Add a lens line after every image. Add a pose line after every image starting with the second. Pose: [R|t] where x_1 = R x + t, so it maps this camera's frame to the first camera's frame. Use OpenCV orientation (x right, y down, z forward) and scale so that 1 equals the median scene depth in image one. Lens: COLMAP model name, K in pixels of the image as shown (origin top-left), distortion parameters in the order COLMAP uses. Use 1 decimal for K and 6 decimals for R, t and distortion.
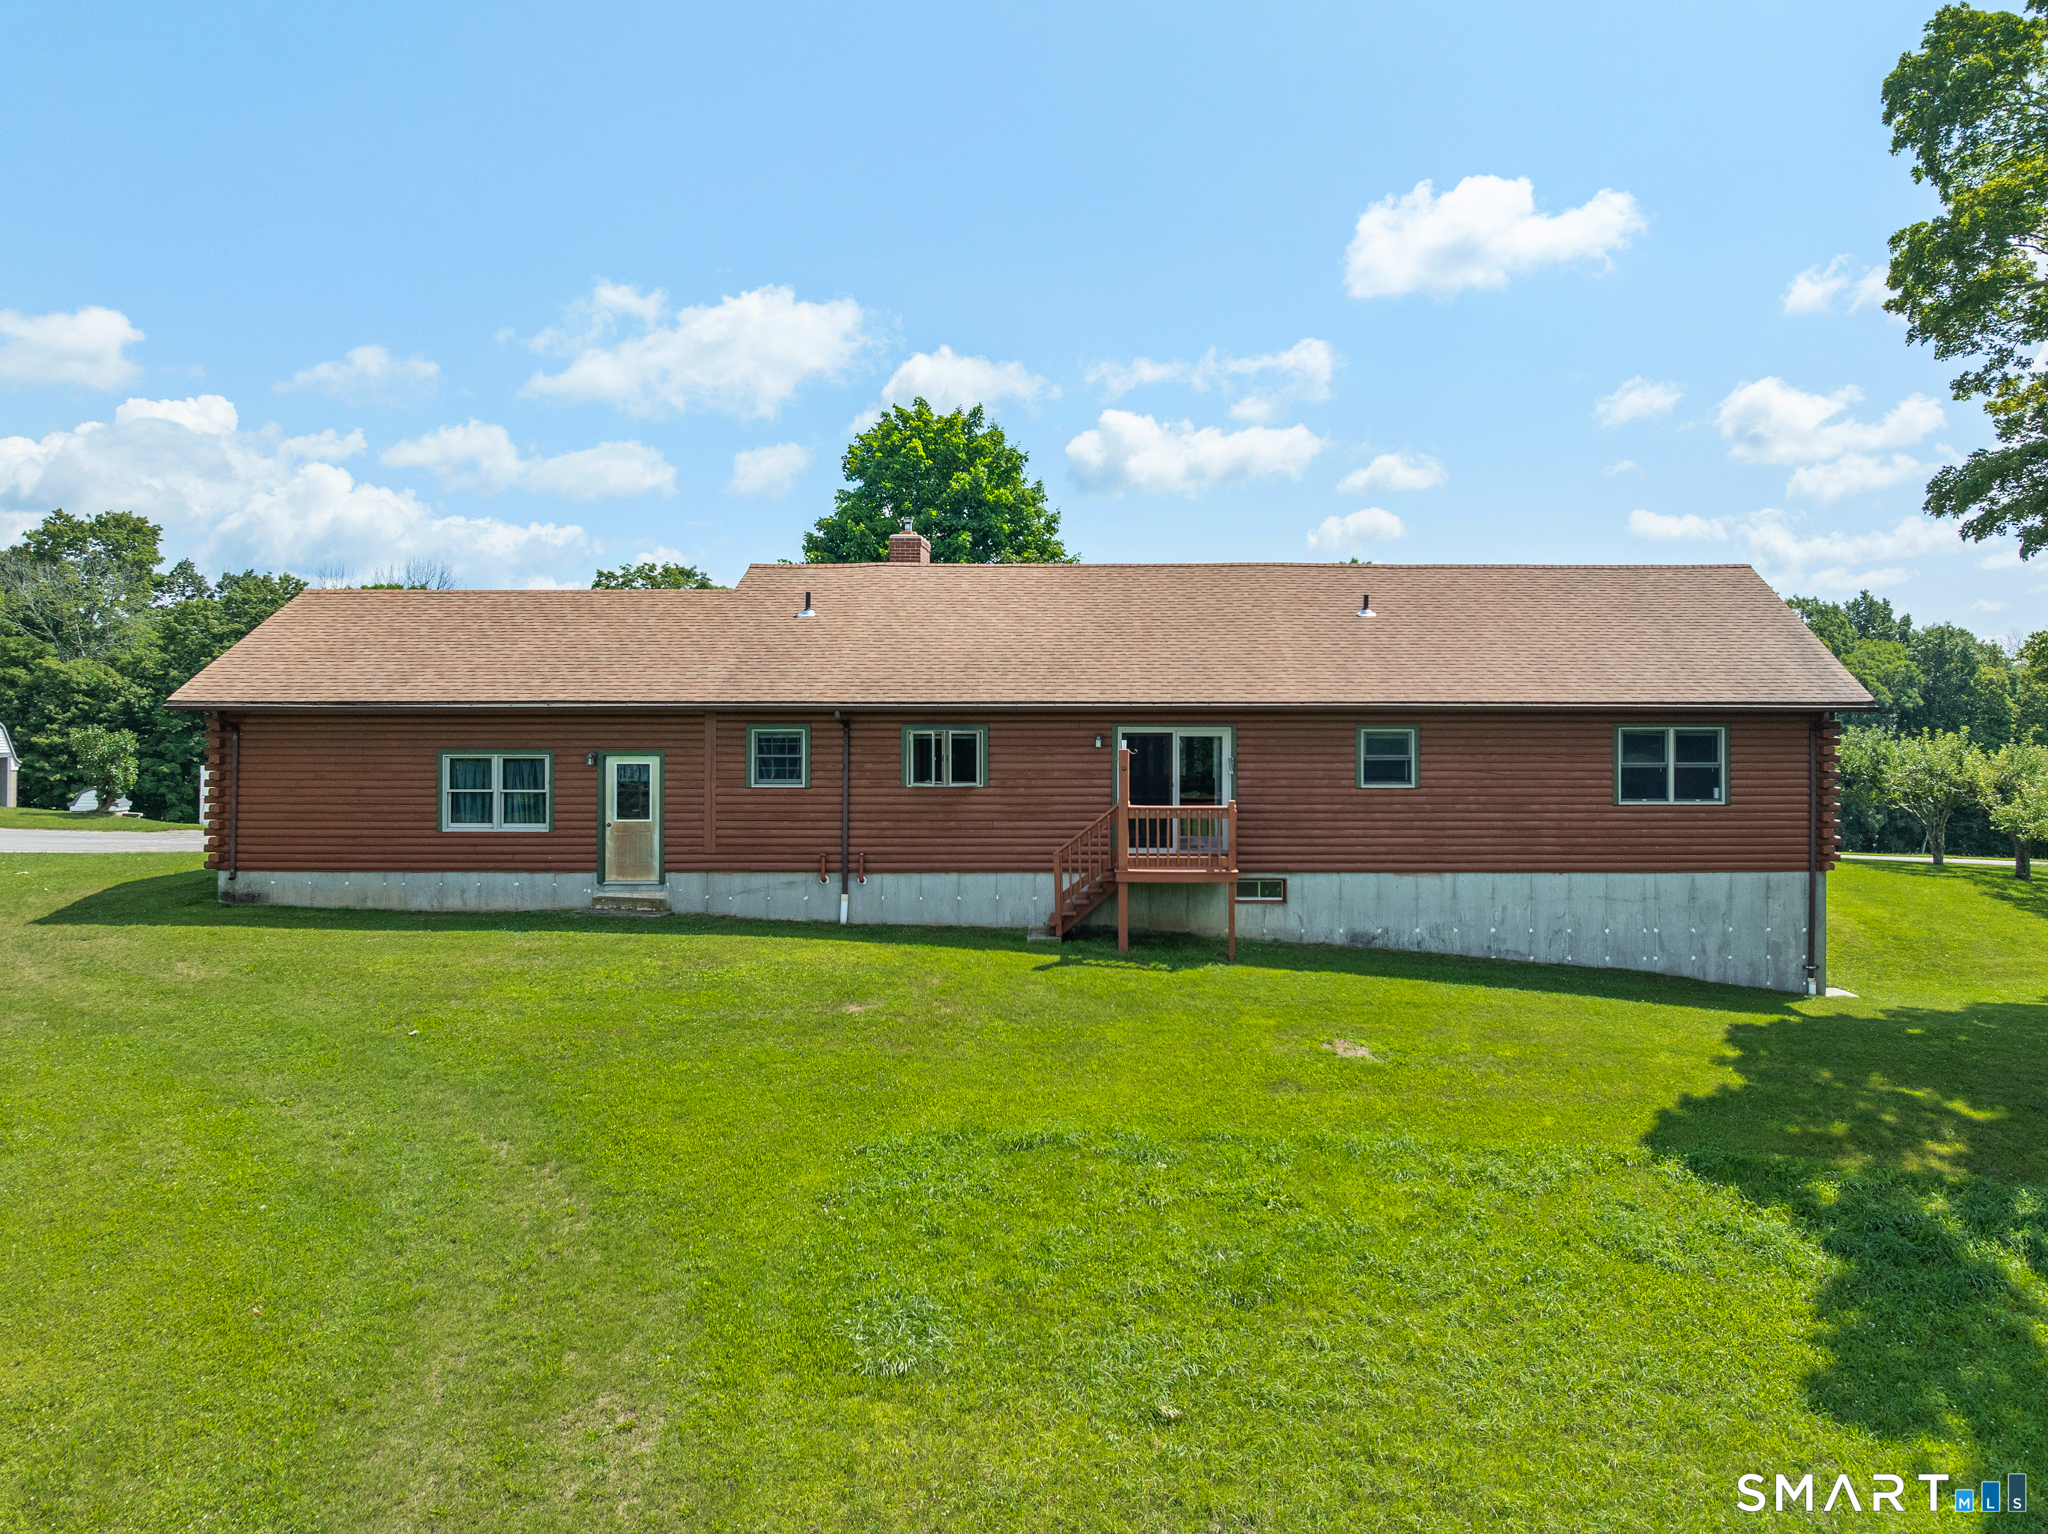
lens RADIAL K [[1663.5, 0, 1027.0], [0, 1663.5, 768.1], [0, 0, 1]] dist [-0.033925, 0.005701]
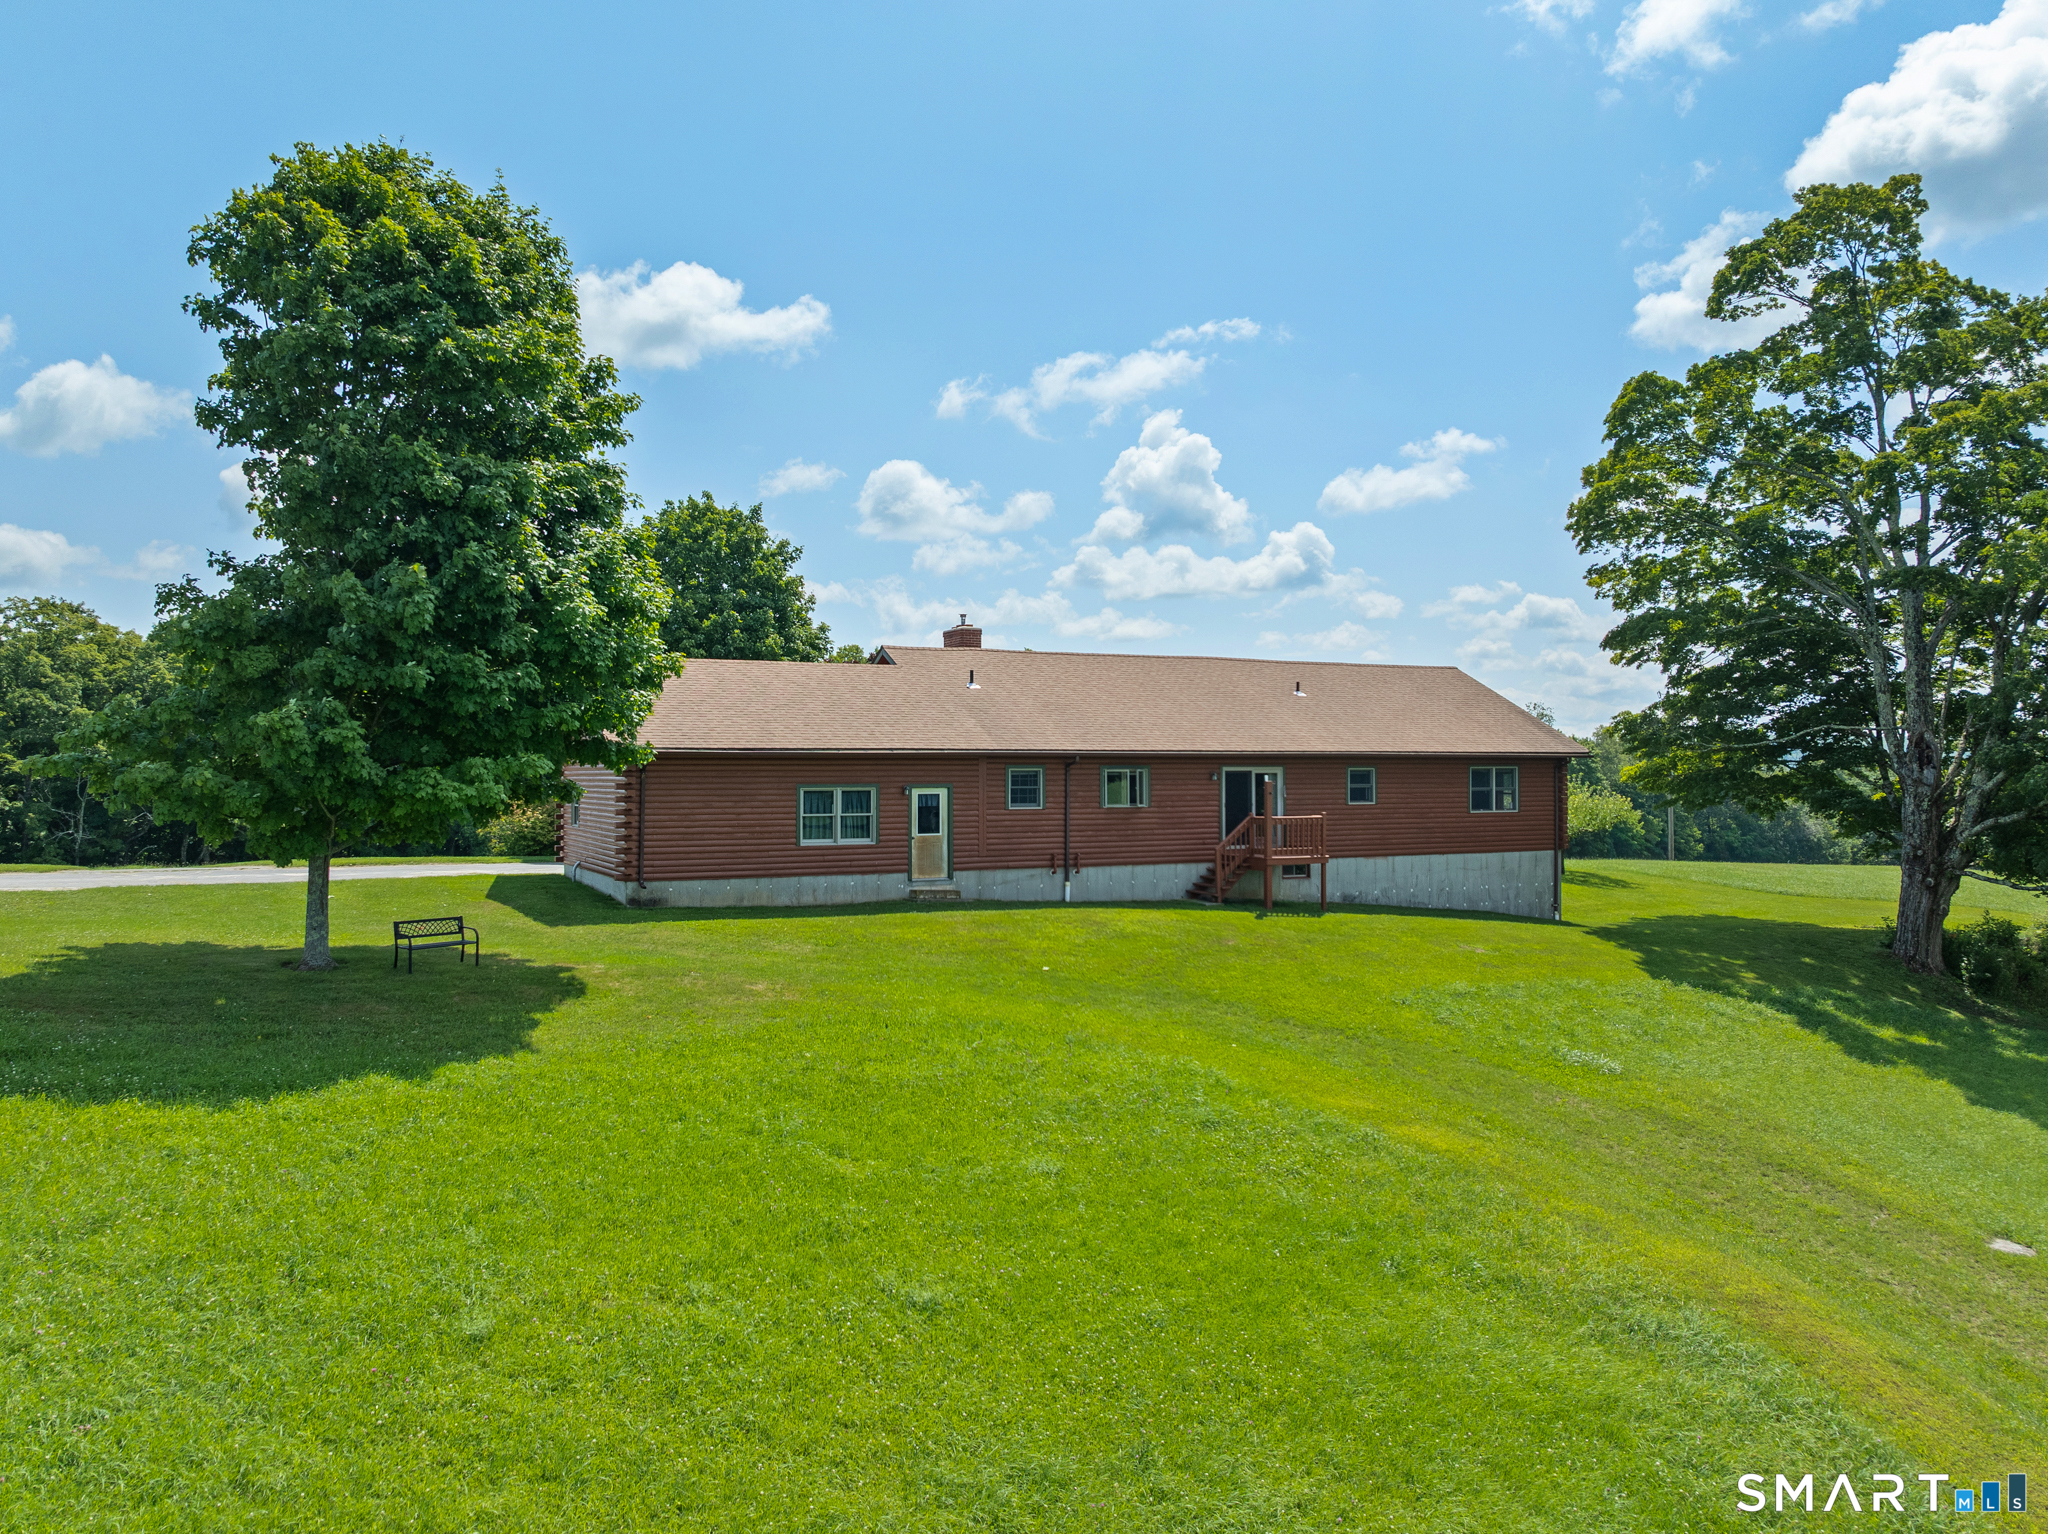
lens RADIAL K [[1513.9, 0, 1021.7], [0, 1513.9, 761.1], [0, 0, 1]] dist [0.014277, -0.000645]
pose [[0.883778, 0.002313, 0.467900, -0.763662], [0.009271, 0.999705, -0.022453, -0.000606], [-0.467814, 0.024182, 0.883496, -0.155773]]
